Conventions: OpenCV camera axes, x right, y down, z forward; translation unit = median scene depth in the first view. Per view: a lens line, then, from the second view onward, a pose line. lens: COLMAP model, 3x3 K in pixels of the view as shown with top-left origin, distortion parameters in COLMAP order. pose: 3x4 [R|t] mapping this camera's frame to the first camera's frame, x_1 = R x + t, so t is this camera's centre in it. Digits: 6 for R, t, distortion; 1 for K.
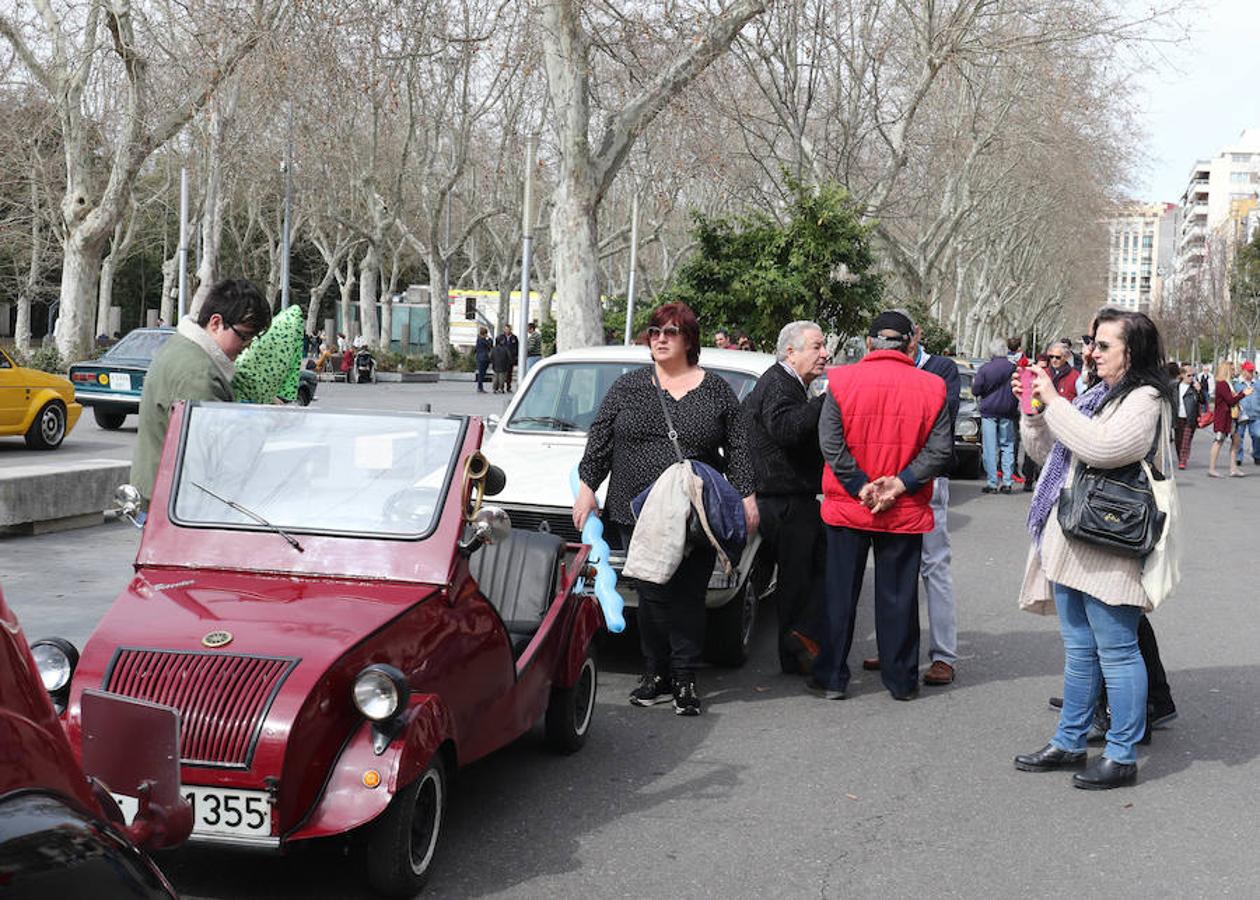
lens RADIAL K [[1854.6, 0, 630.0], [0, 1854.6, 450.0], [0, 0, 1]] dist [-0.060069, 0.009657]
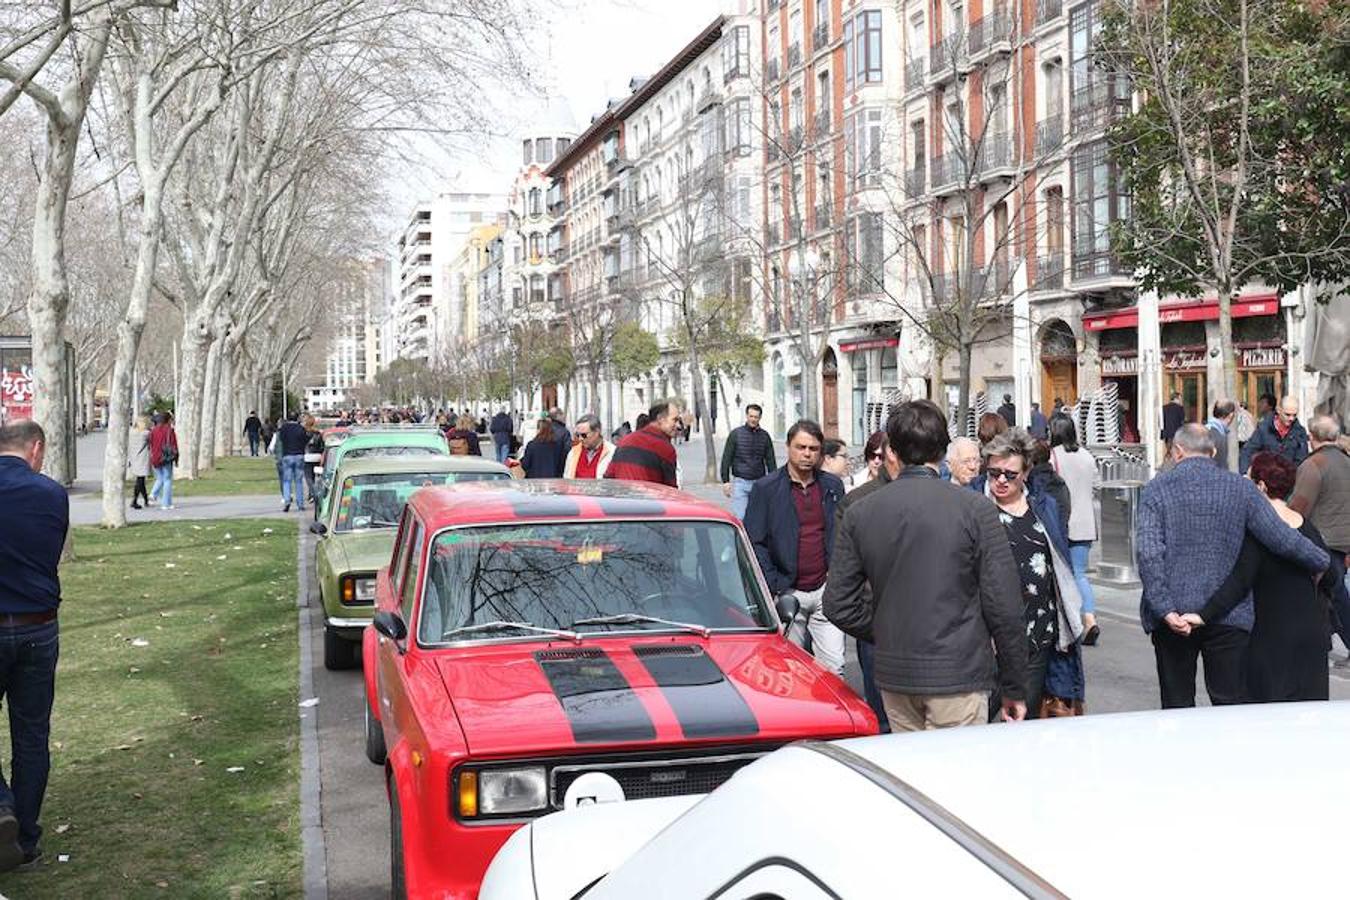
lens RADIAL K [[1463.8, 0, 637.1], [0, 1463.8, 443.8], [0, 0, 1]] dist [-0.095702, 0.042753]
pose [[0.888577, -0.067455, 0.453741, 0.045104], [0.077480, 0.996988, -0.003514, -0.013157], [-0.452137, 0.038278, 0.891127, 0.242832]]
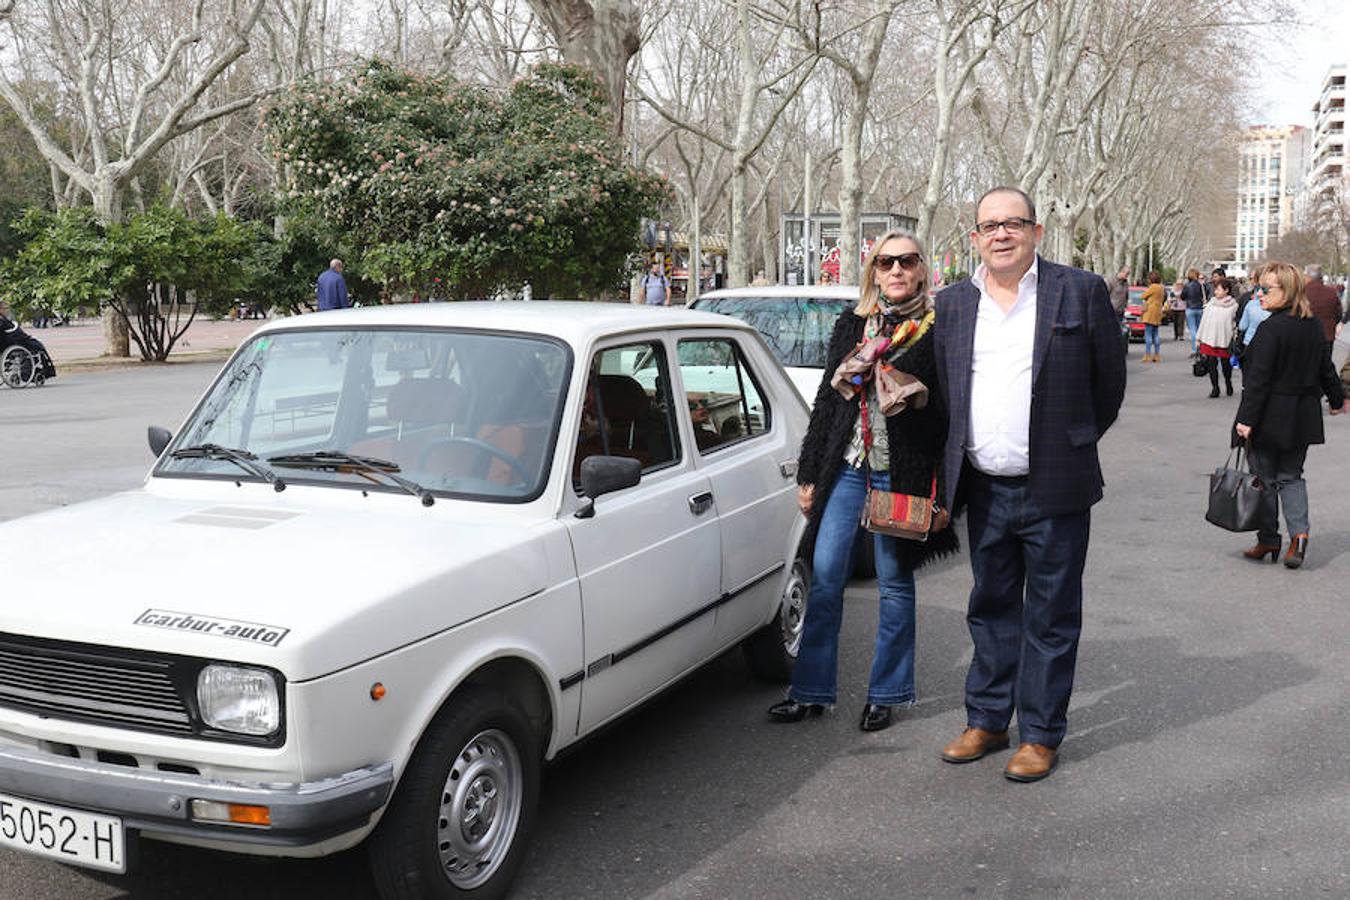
lens RADIAL K [[1463.8, 0, 637.1], [0, 1463.8, 443.8], [0, 0, 1]] dist [-0.095702, 0.042753]
pose [[0.989285, -0.031805, -0.142489, 0.050632], [0.038747, 0.998180, 0.046215, -0.009368], [0.140759, -0.051241, 0.988717, 0.206147]]
